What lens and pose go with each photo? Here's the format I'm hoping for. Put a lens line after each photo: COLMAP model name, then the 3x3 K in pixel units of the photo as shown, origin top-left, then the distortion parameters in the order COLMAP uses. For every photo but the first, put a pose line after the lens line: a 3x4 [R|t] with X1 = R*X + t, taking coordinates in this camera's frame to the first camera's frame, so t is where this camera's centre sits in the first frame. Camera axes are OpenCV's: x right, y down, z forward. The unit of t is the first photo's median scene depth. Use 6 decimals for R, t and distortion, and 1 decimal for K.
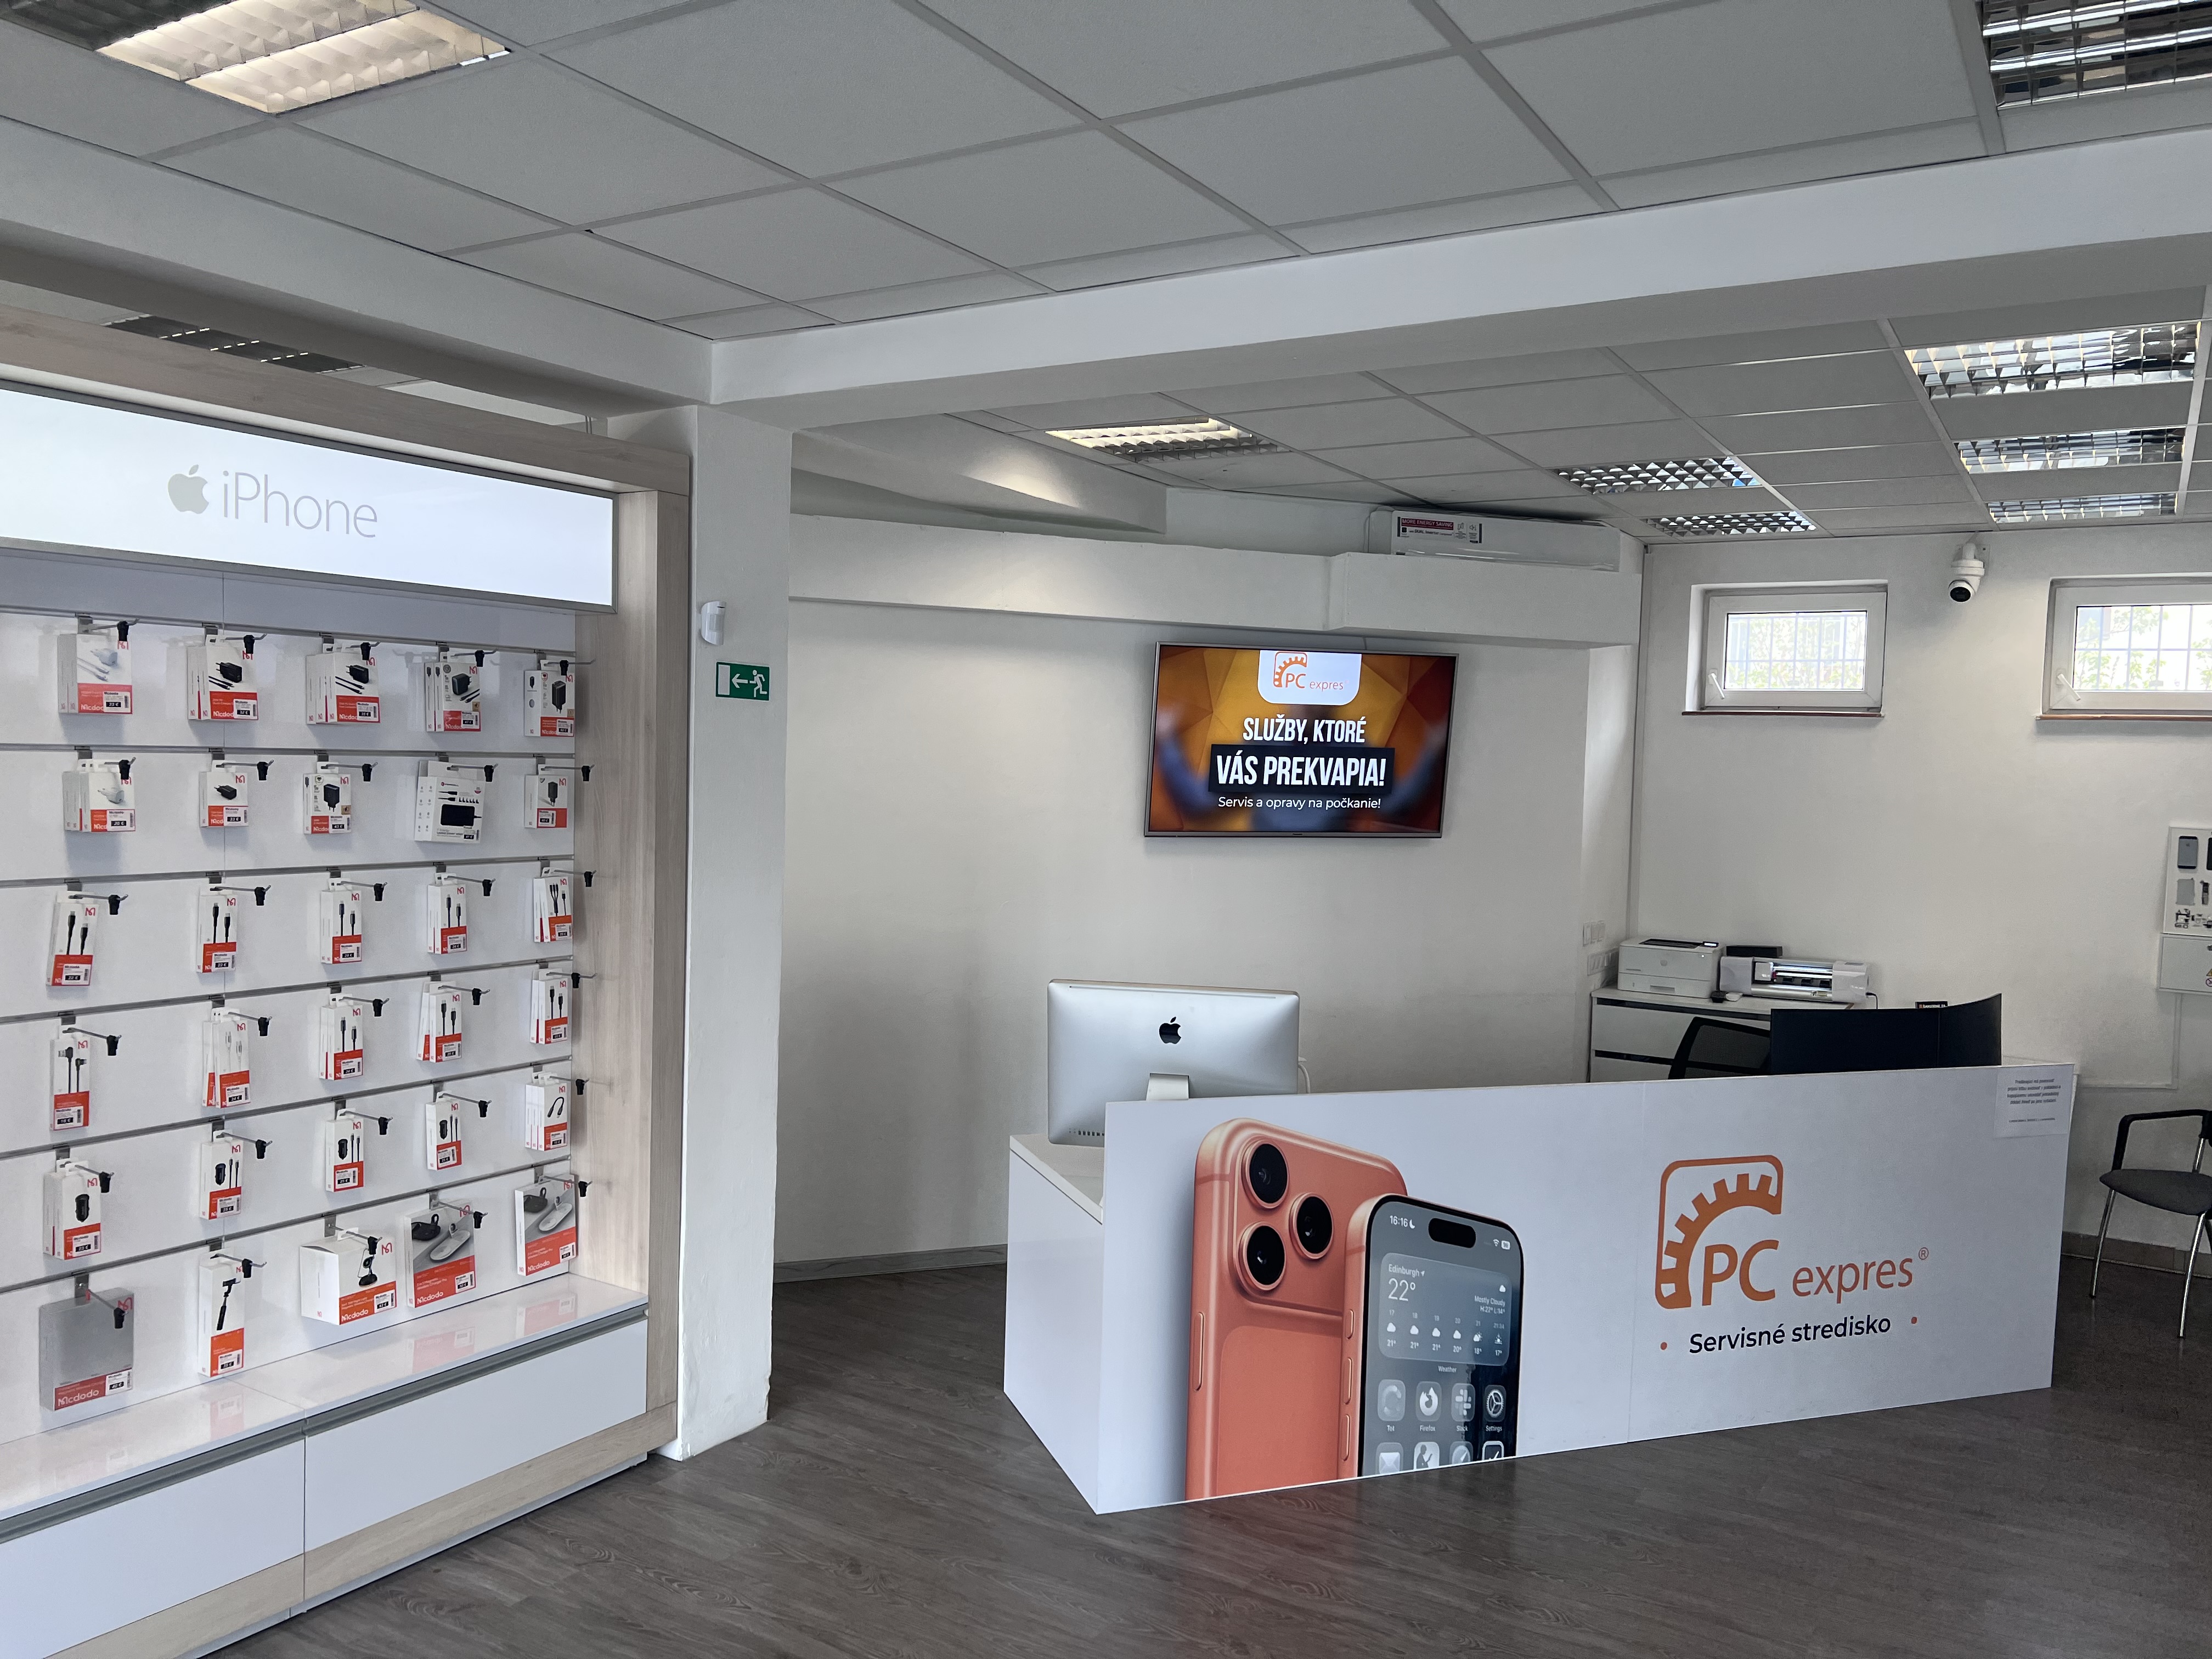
lens RADIAL K [[1669.3, 0, 1107.9], [0, 1669.3, 824.9], [0, 0, 1]] dist [0.064326, -0.052709]
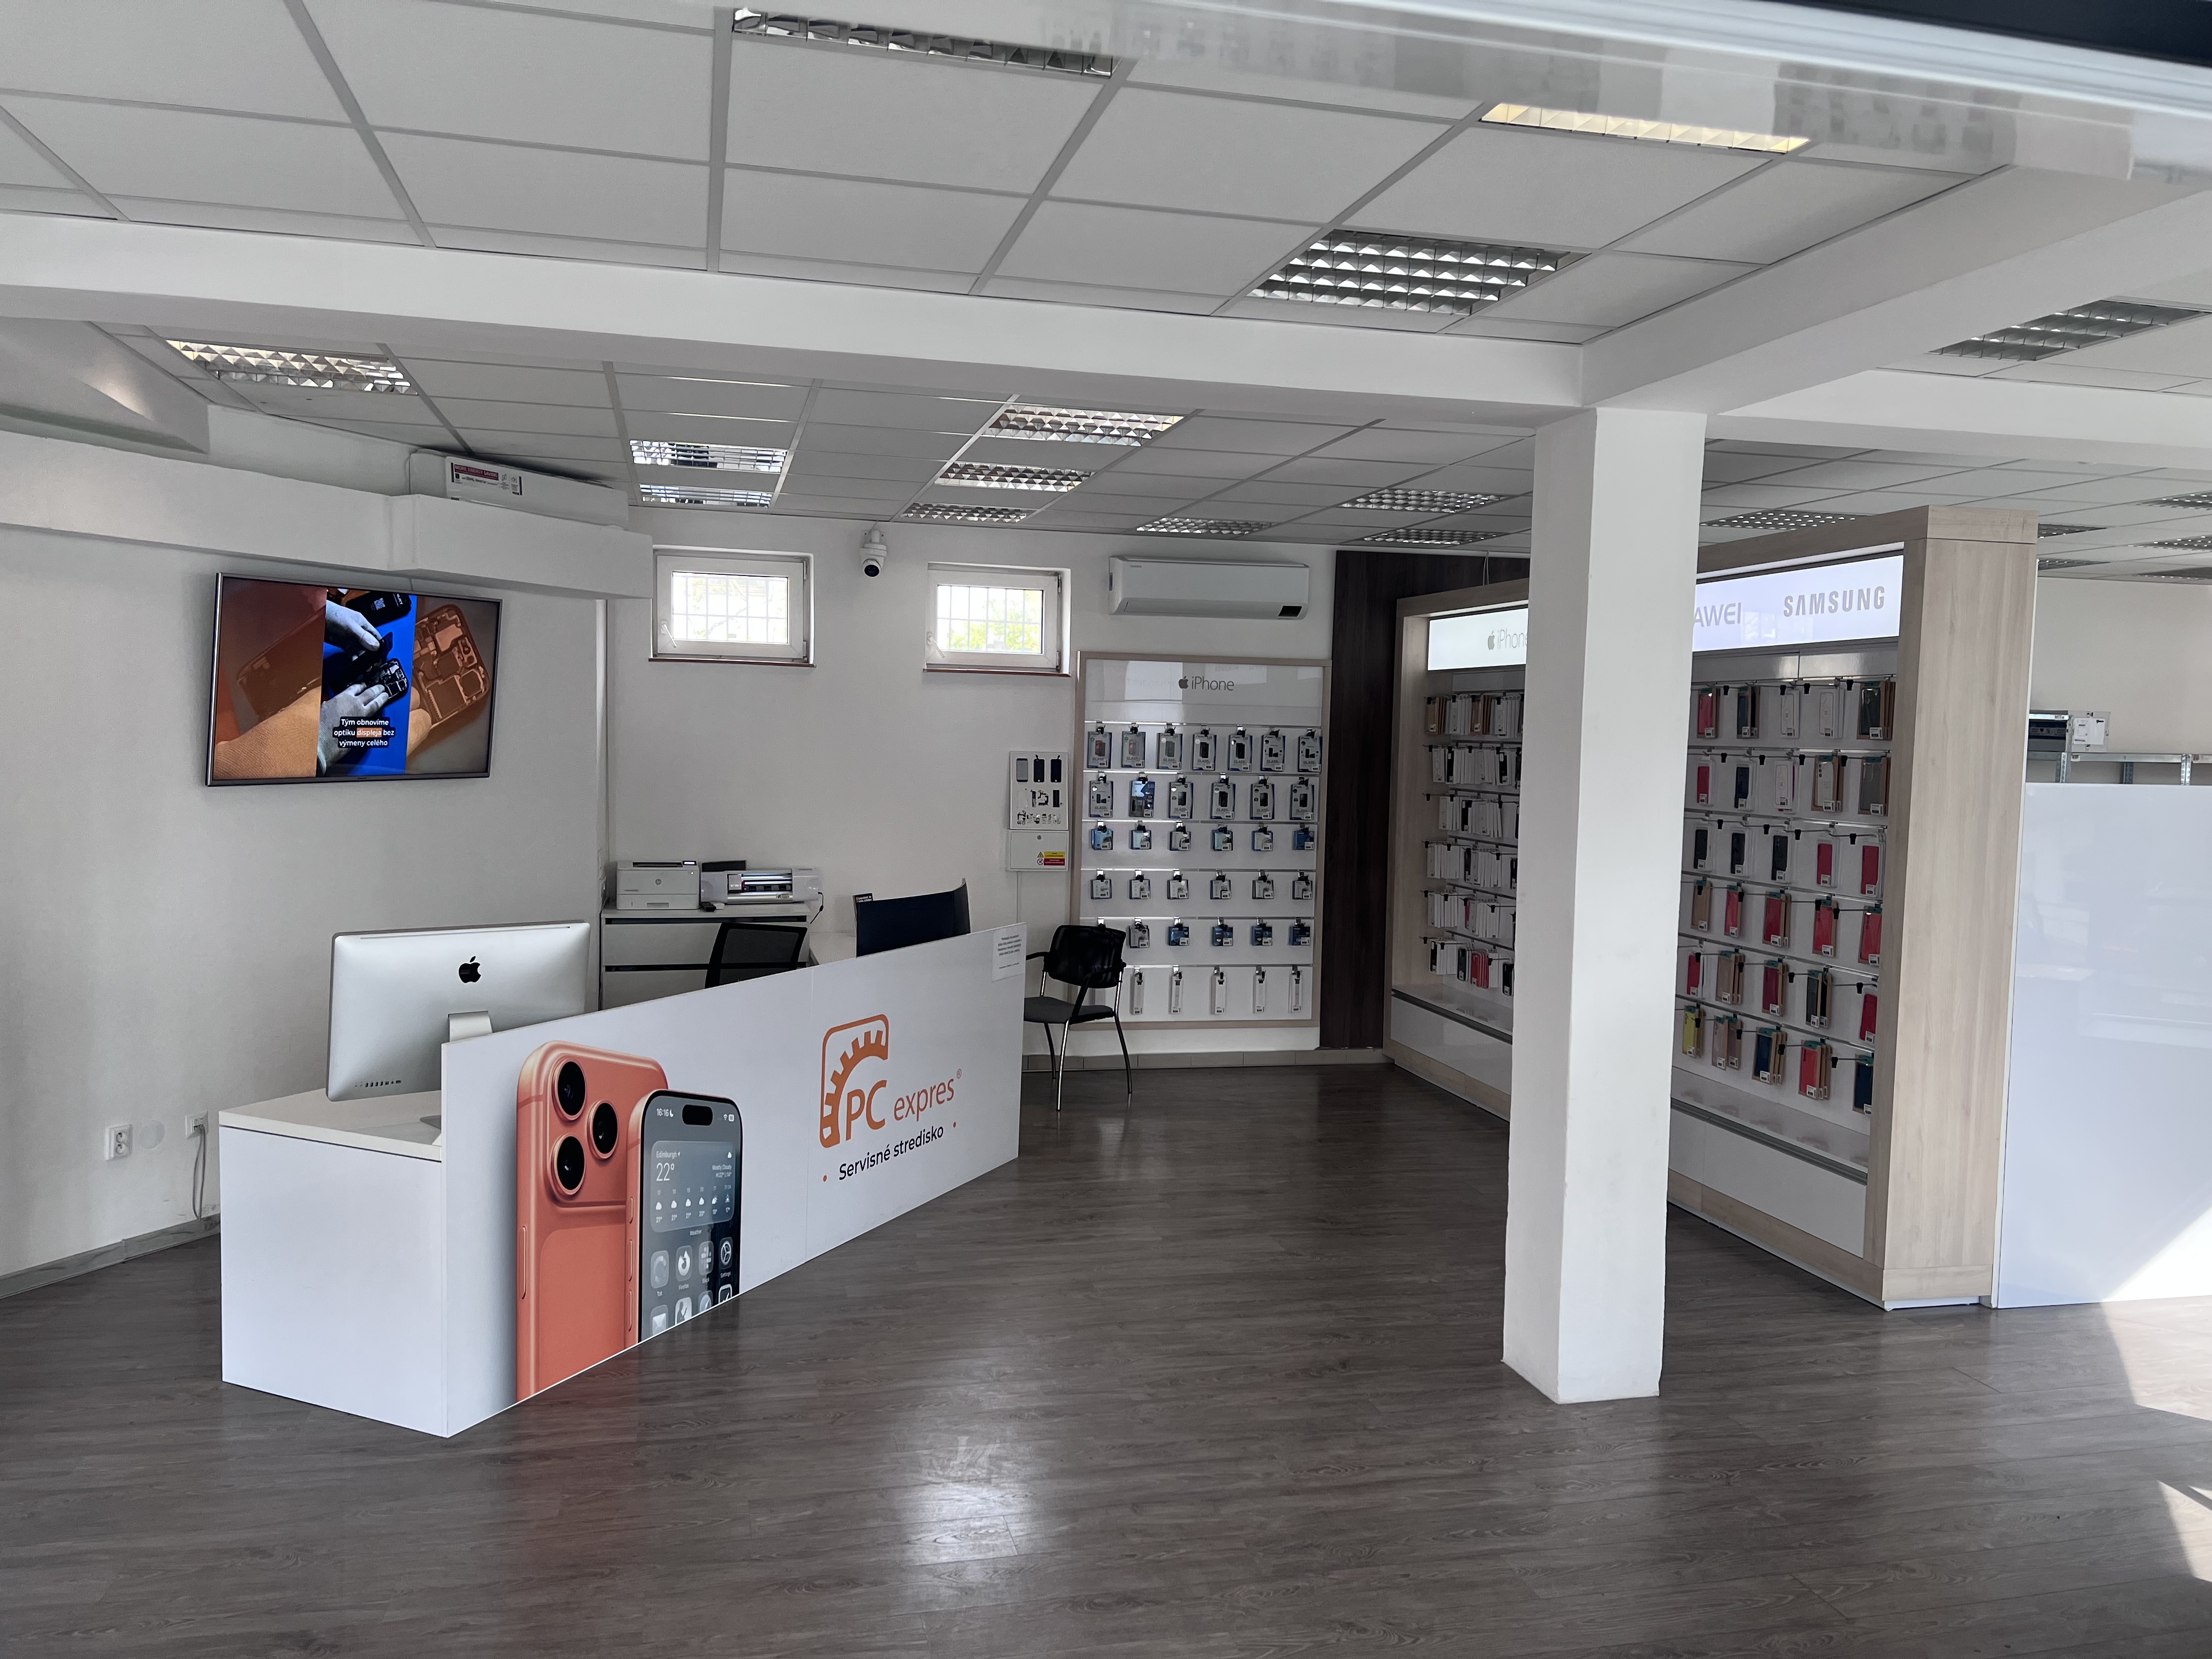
lens RADIAL K [[1669.3, 0, 1114.2], [0, 1669.3, 829.3], [0, 0, 1]] dist [0.064326, -0.052709]
pose [[0.703516, -0.057597, 0.708341, -0.395318], [0.028043, 0.998184, 0.053313, -0.007127], [-0.710126, -0.017642, 0.703854, -0.013730]]
